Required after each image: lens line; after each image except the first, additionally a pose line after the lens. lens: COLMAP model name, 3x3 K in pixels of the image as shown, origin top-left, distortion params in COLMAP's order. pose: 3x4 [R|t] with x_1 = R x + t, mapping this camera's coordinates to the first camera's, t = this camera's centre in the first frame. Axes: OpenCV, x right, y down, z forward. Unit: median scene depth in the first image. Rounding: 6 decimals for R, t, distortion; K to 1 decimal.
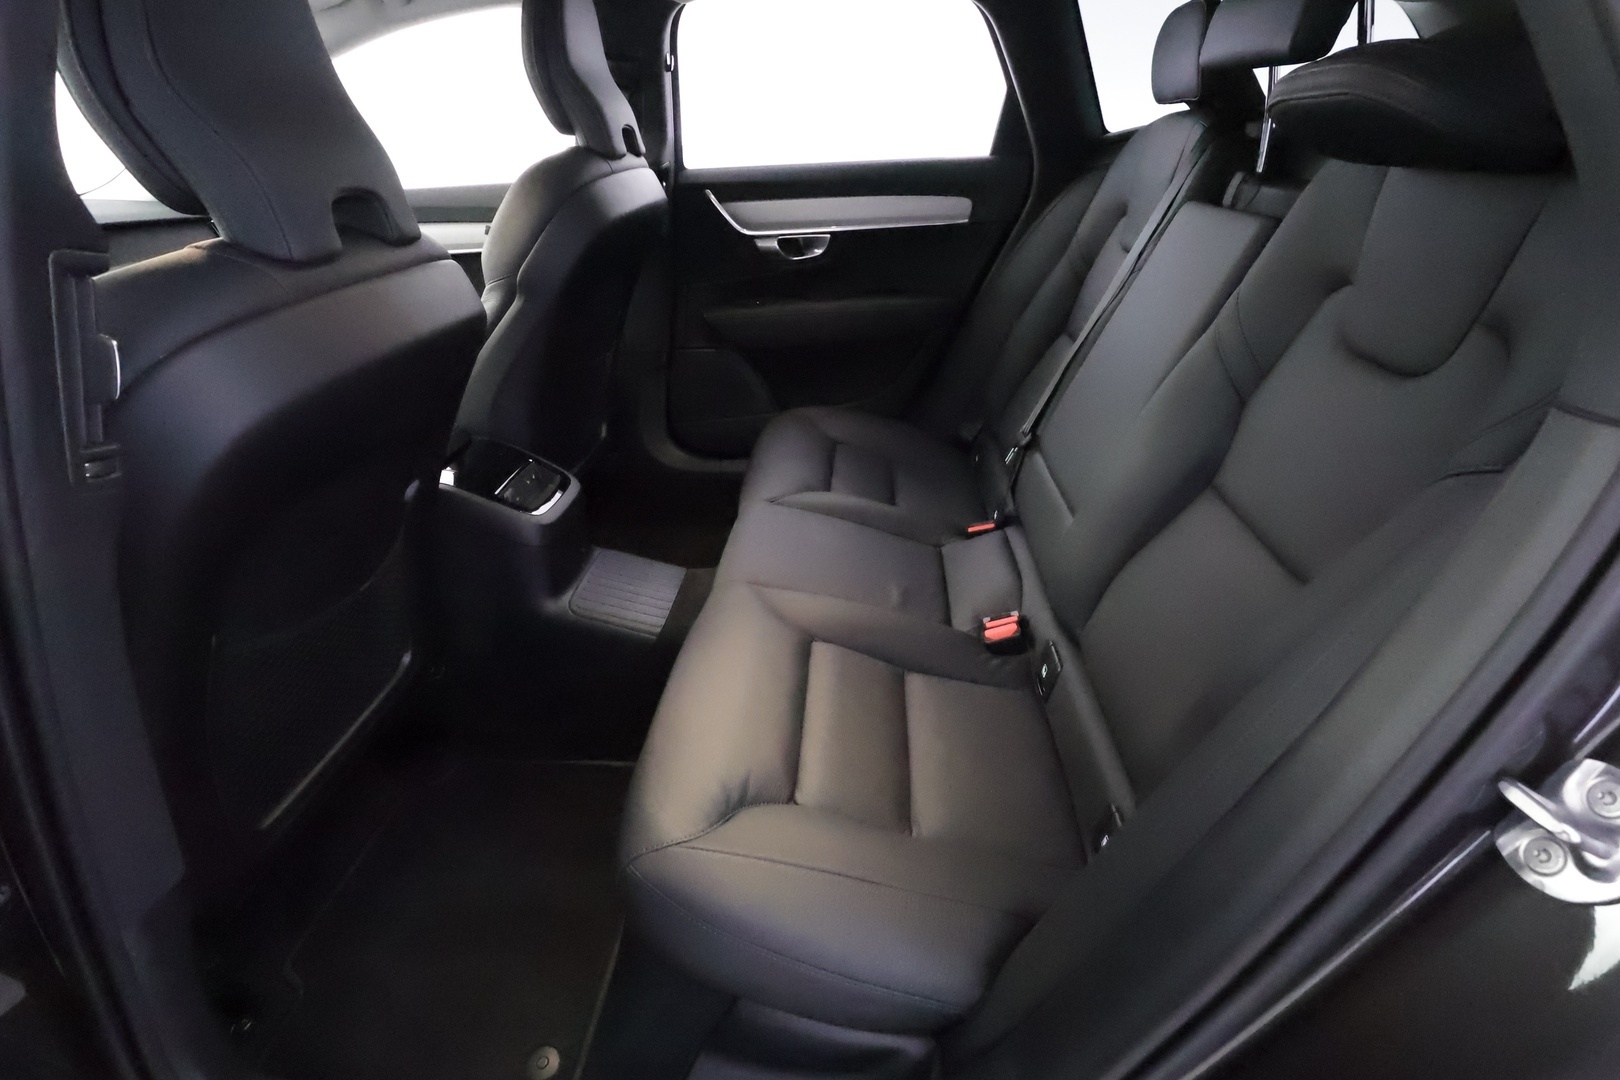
lens RADIAL K [[798.5, 0, 809.9], [0, 798.5, 535.6], [0, 0, 1]] dist [-0.003753, 0.002614]
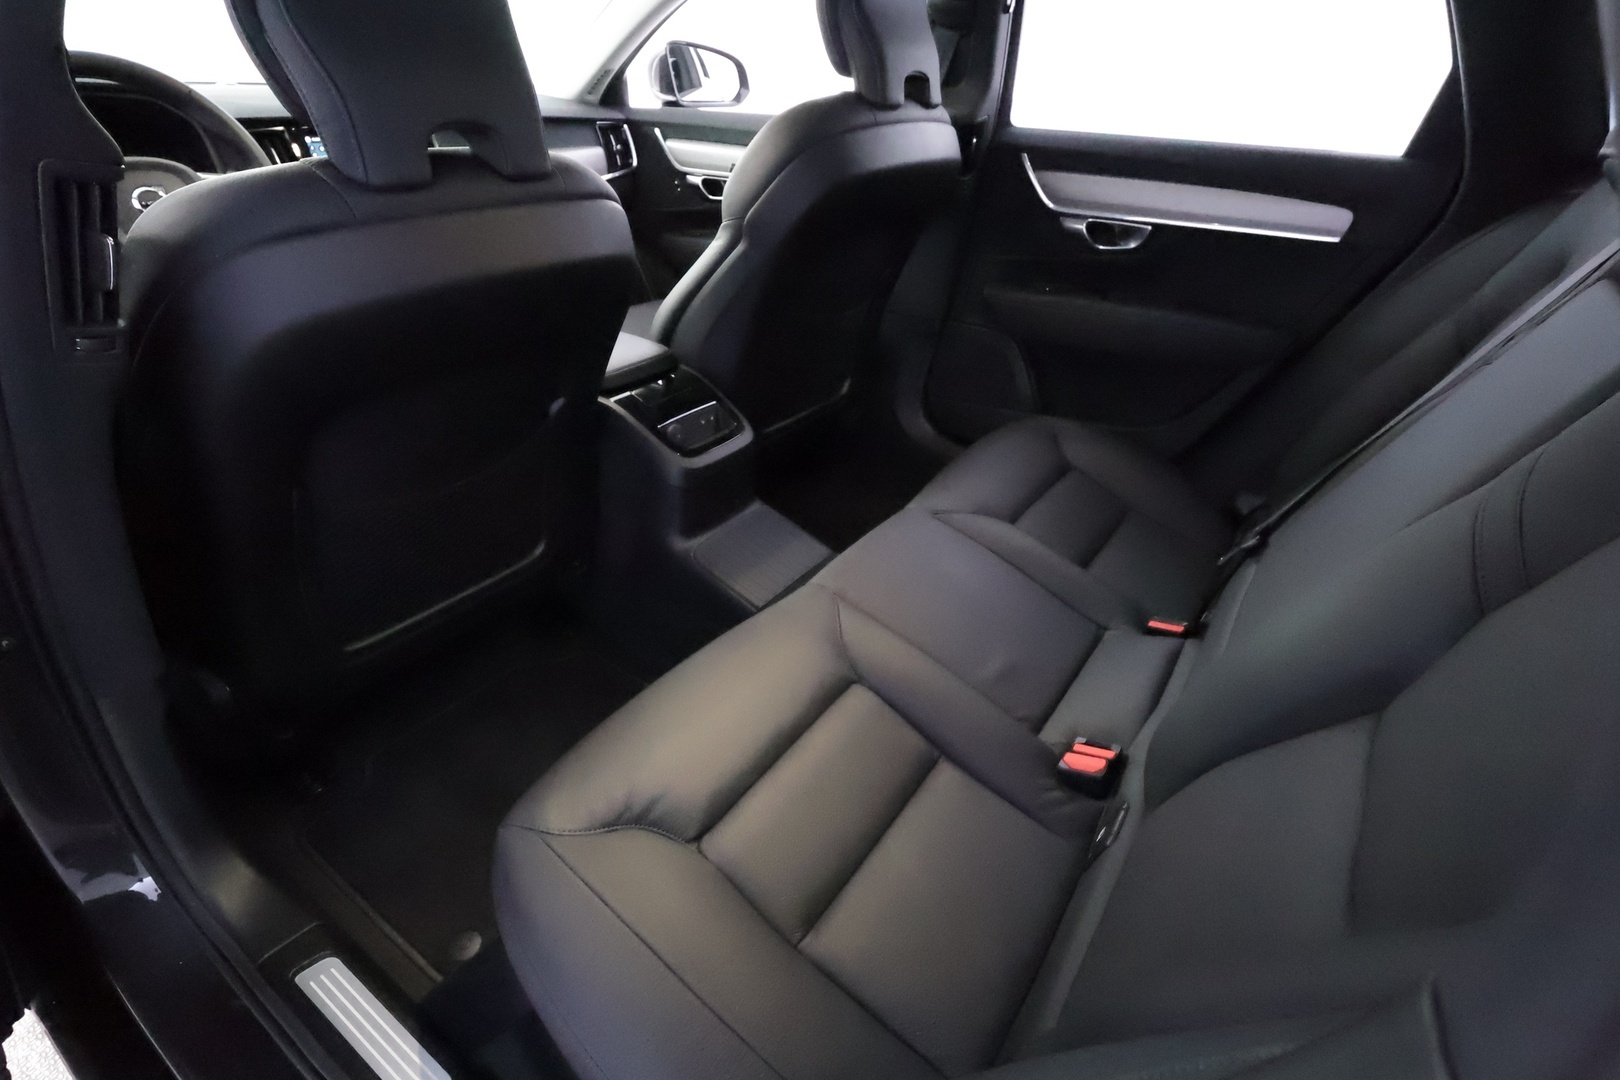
lens RADIAL K [[798.5, 0, 813.0], [0, 798.5, 540.1], [0, 0, 1]] dist [-0.003753, 0.002614]
pose [[0.857058, 0.326905, -0.398228, 0.210587], [-0.297058, 0.945056, 0.136472, -0.100938], [0.420961, 0.001332, 0.907078, 0.128041]]
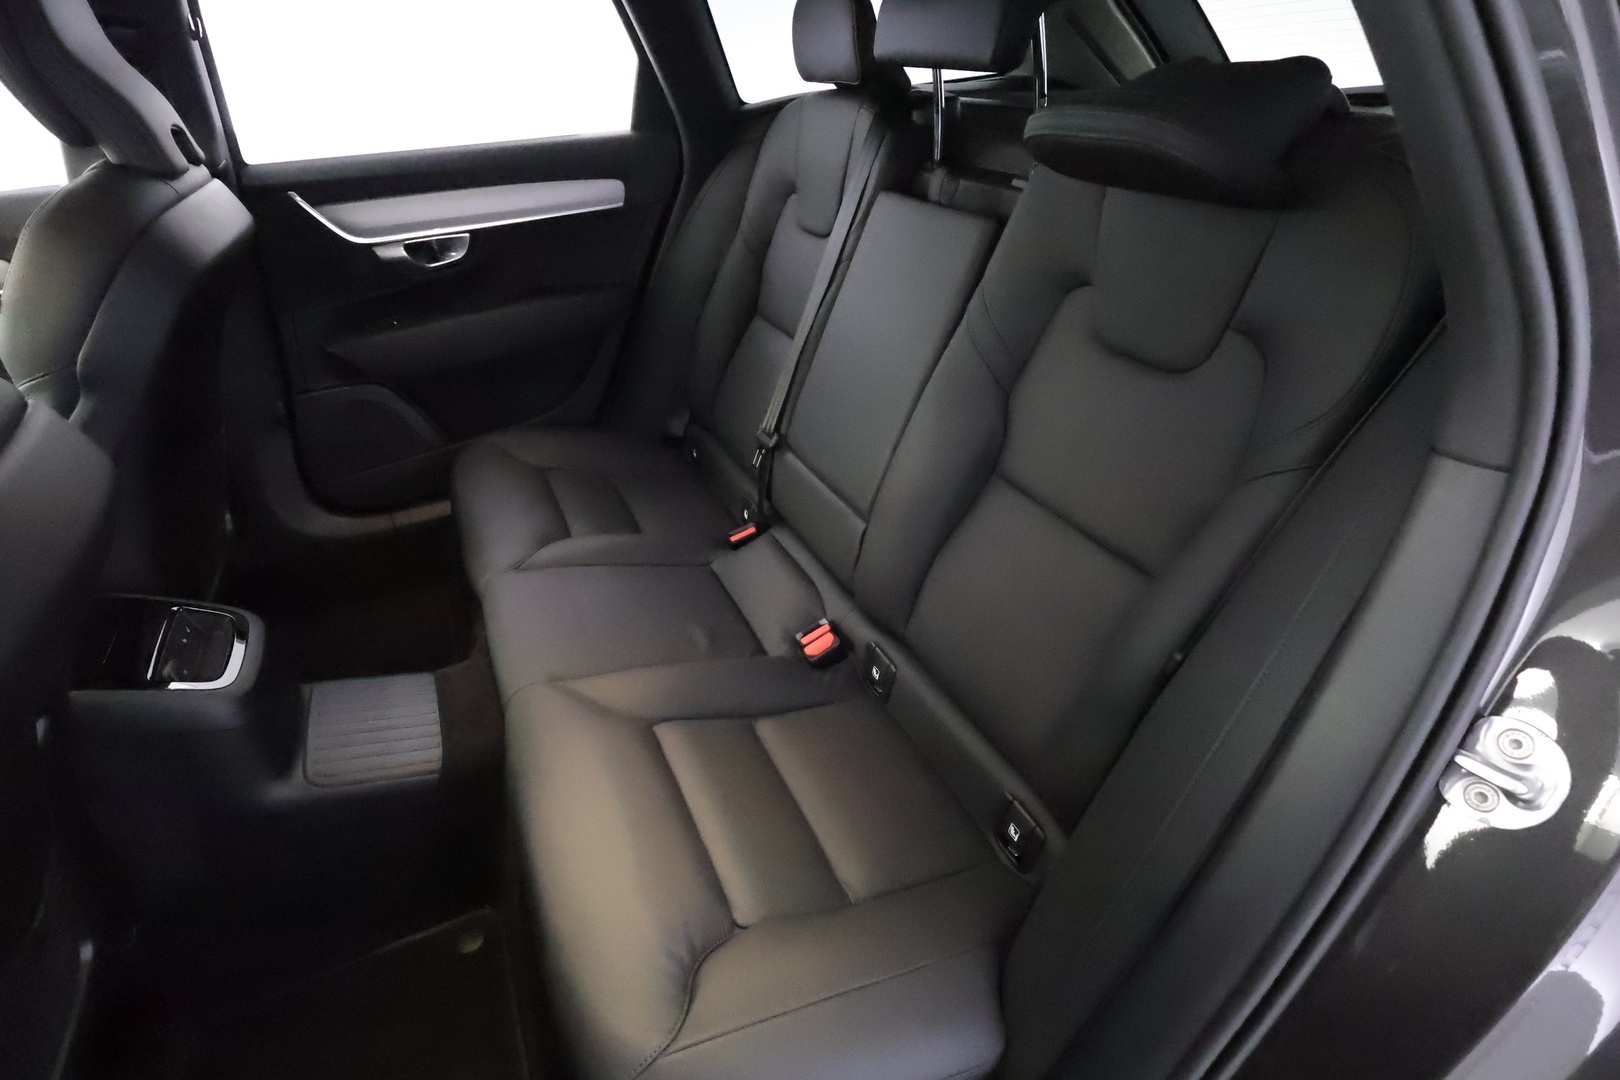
lens RADIAL K [[798.5, 0, 809.5], [0, 798.5, 535.2], [0, 0, 1]] dist [-0.003753, 0.002614]
pose [[0.870058, -0.258716, 0.419602, -0.130174], [0.226427, 0.965843, 0.126011, -0.118510], [-0.437870, -0.014628, 0.898919, 0.090732]]
